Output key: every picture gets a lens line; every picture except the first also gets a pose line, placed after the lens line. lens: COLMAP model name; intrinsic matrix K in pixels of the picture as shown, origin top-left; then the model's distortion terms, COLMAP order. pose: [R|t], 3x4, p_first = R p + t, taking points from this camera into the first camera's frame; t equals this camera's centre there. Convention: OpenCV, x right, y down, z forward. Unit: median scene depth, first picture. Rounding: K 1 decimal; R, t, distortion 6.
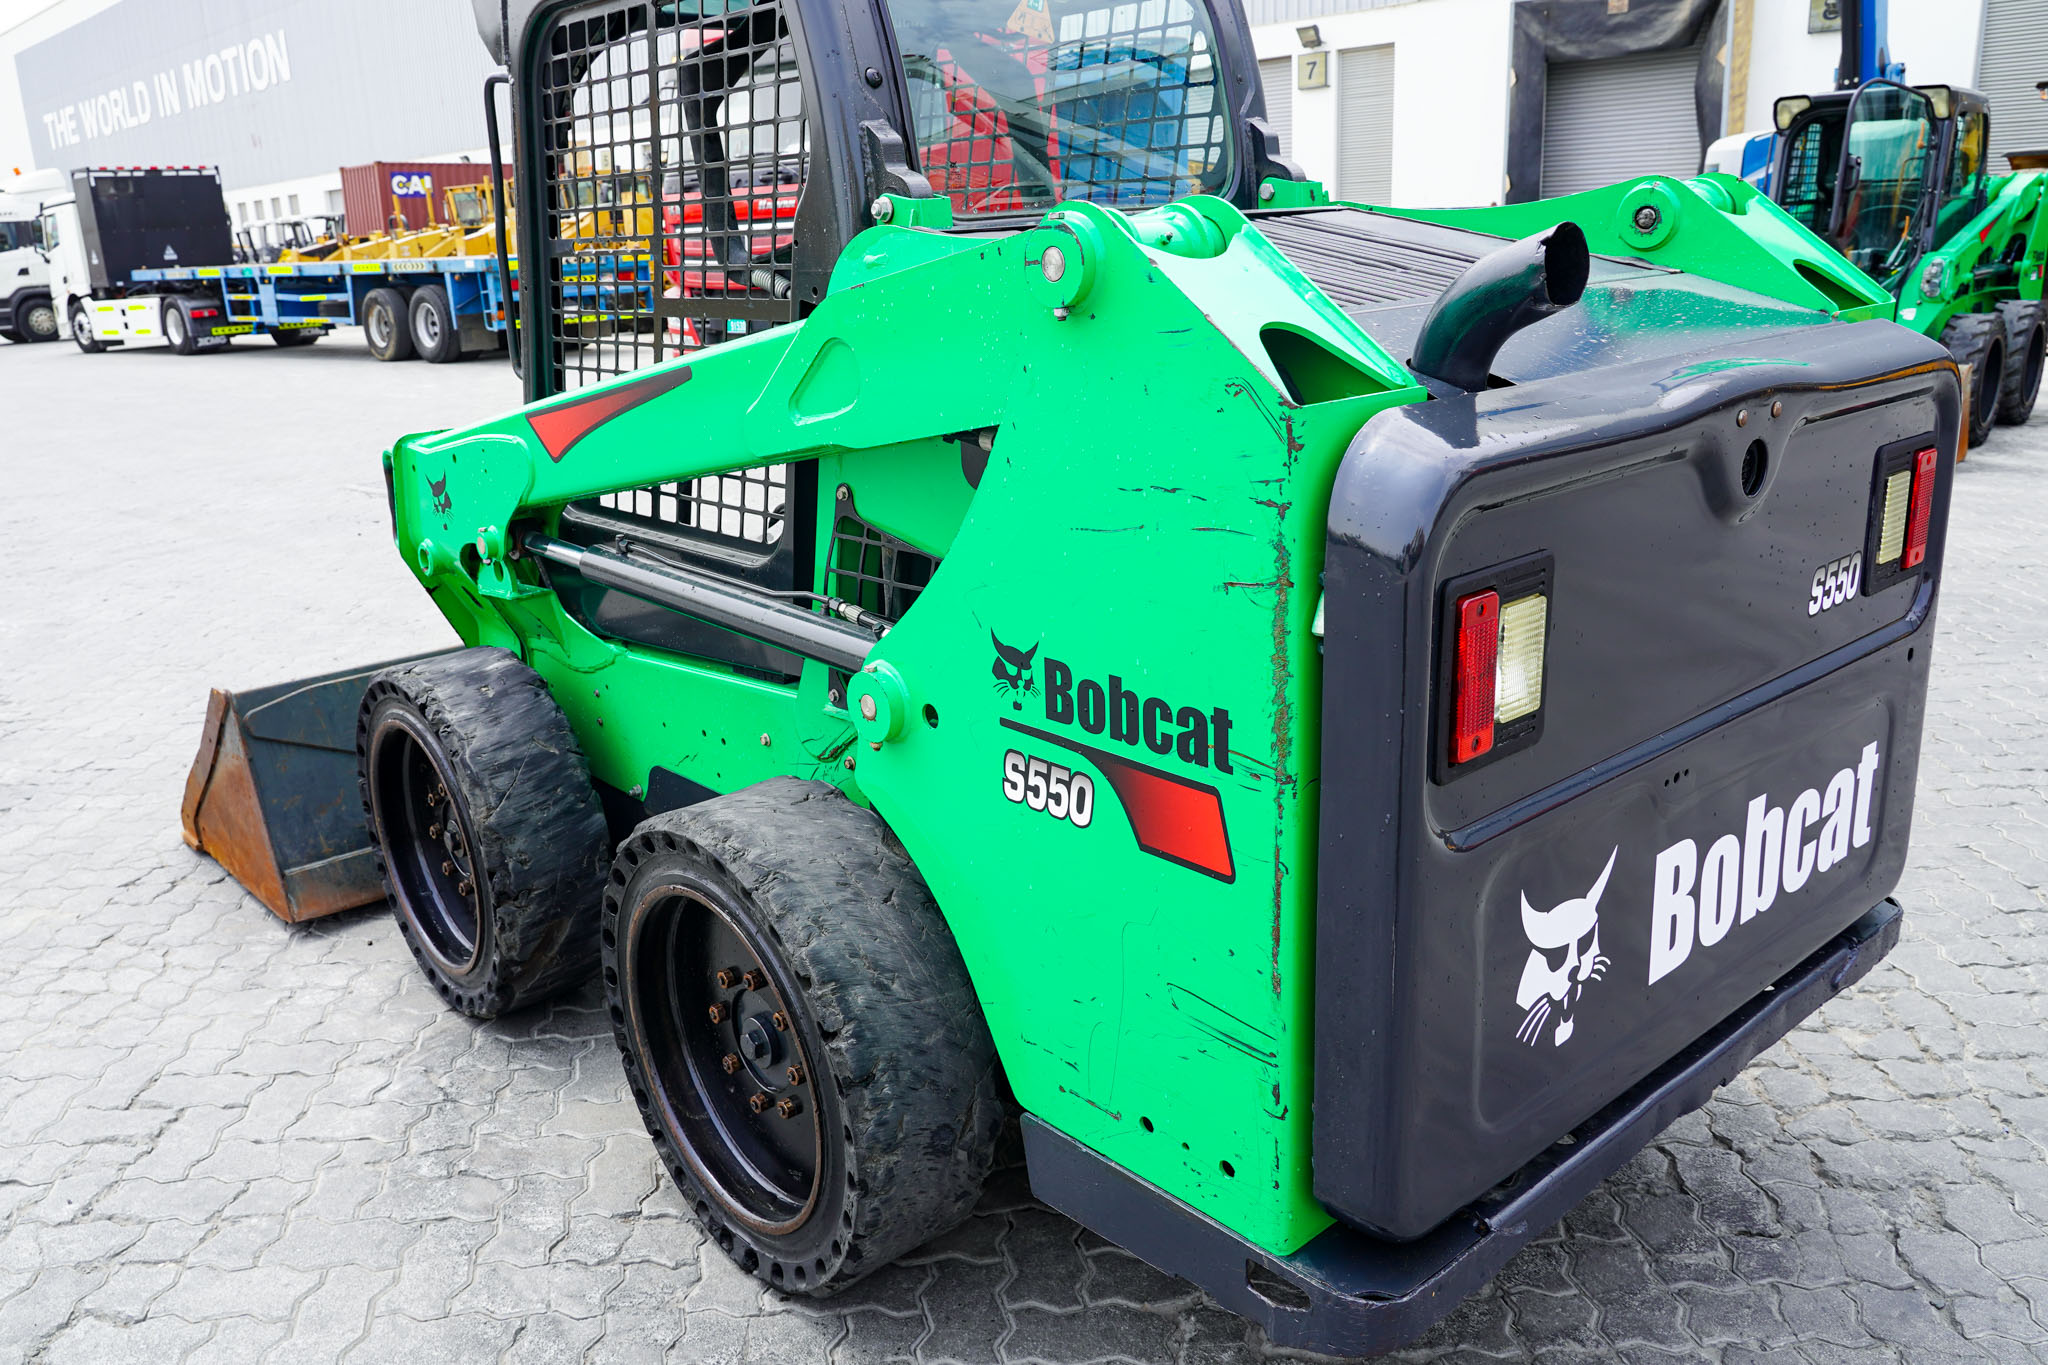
lens RADIAL K [[1585.6, 0, 979.8], [0, 1585.6, 681.7], [0, 0, 1]] dist [-0.027156, 0.005345]
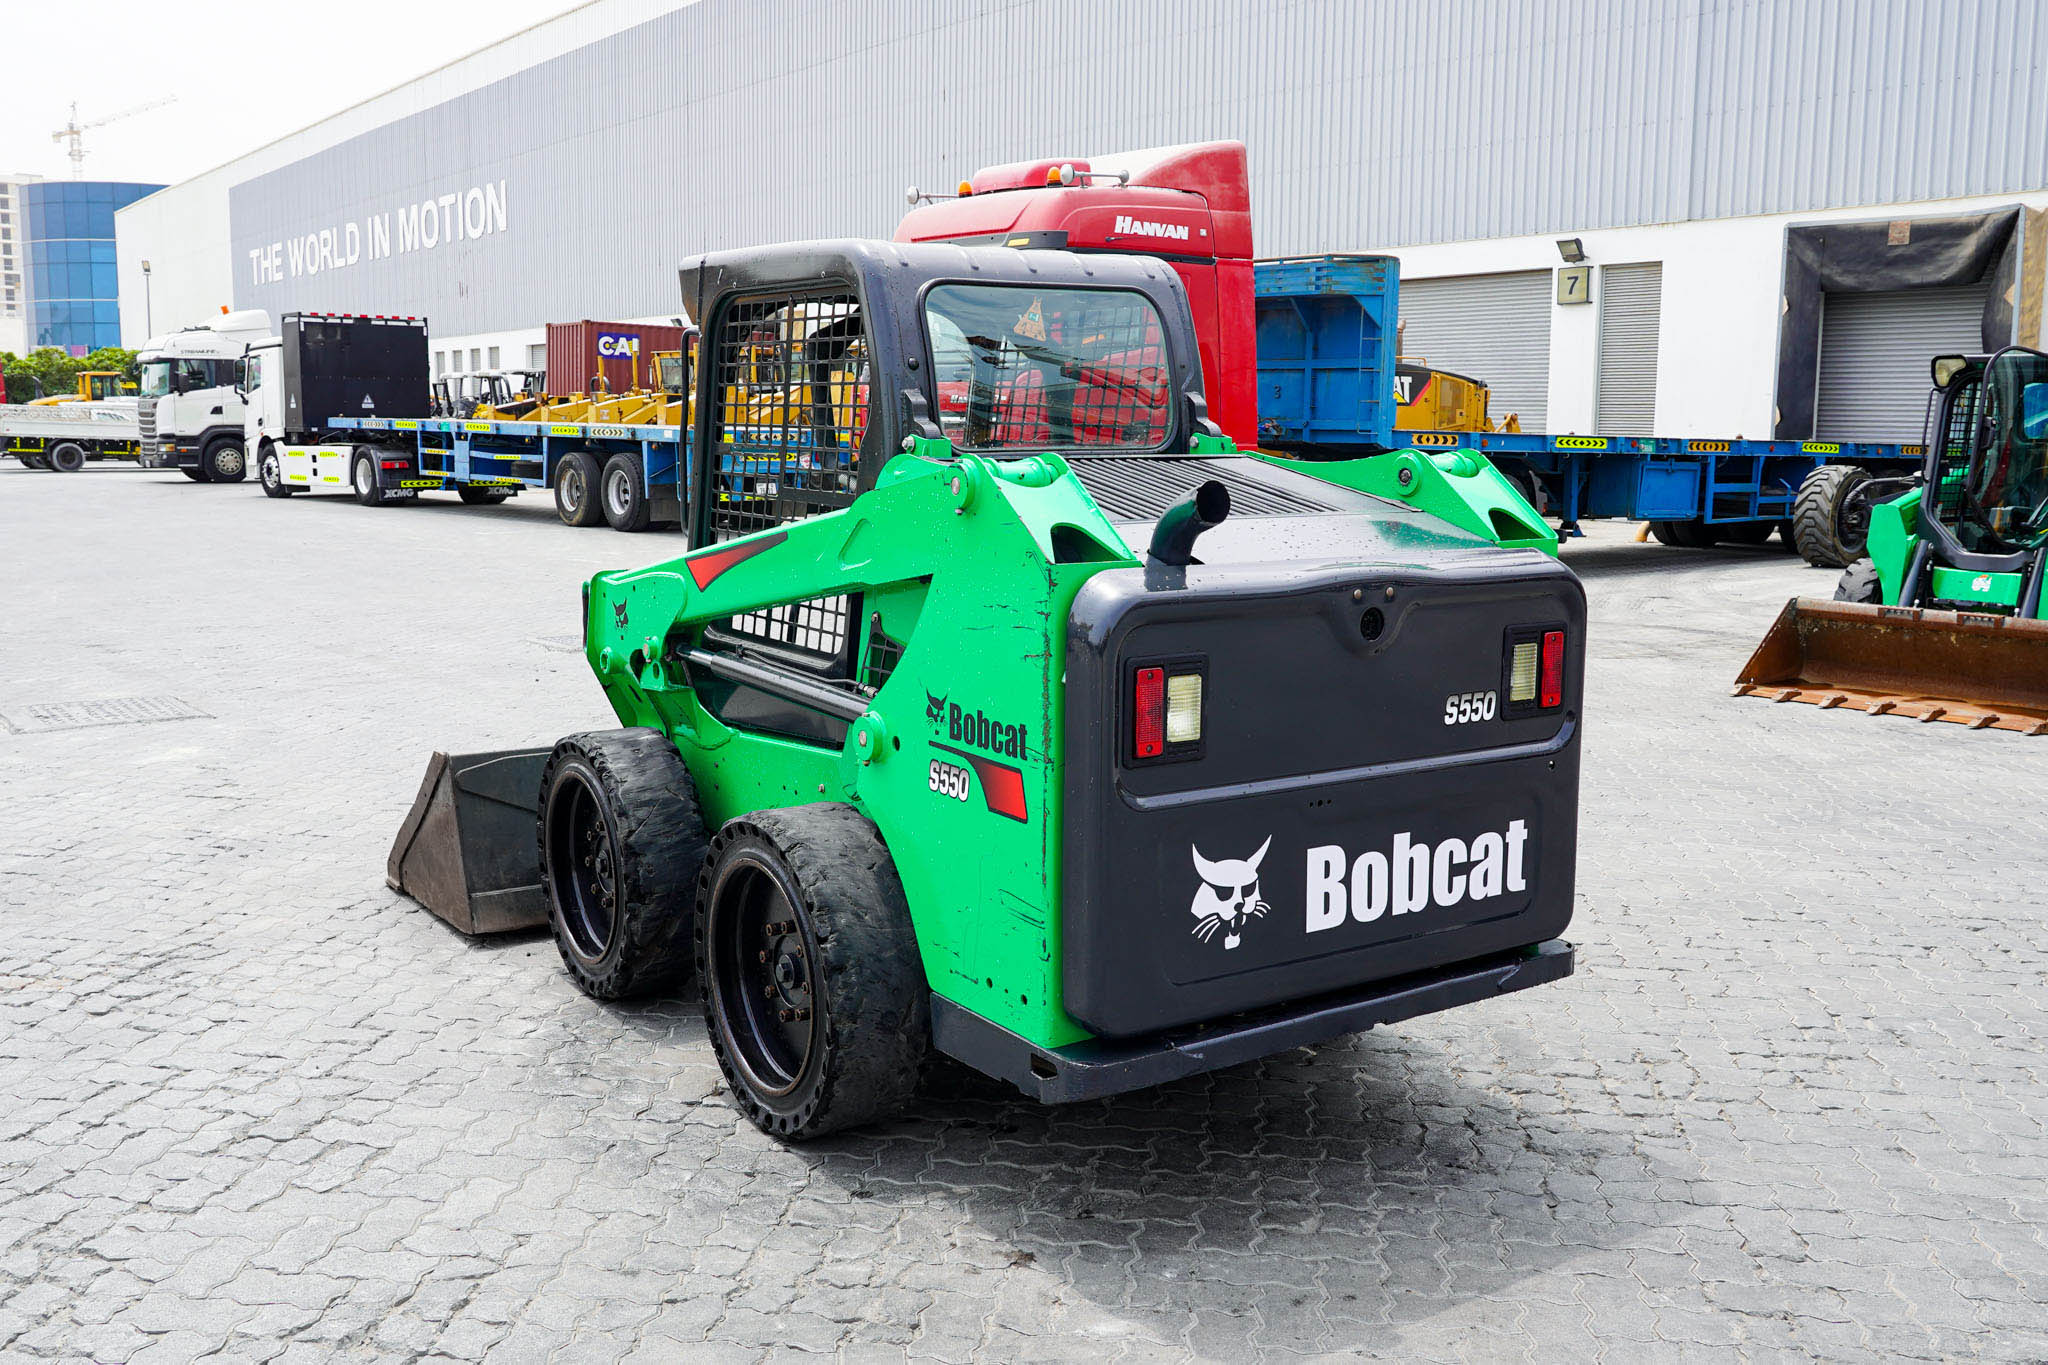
lens RADIAL K [[1768.5, 0, 1053.1], [0, 1768.5, 672.2], [0, 0, 1]] dist [-0.031725, 0.017619]
pose [[0.994138, 0.070230, -0.082207, 0.194923], [-0.080911, 0.987565, -0.134788, 0.128464], [0.071719, 0.140649, 0.987458, -0.580364]]
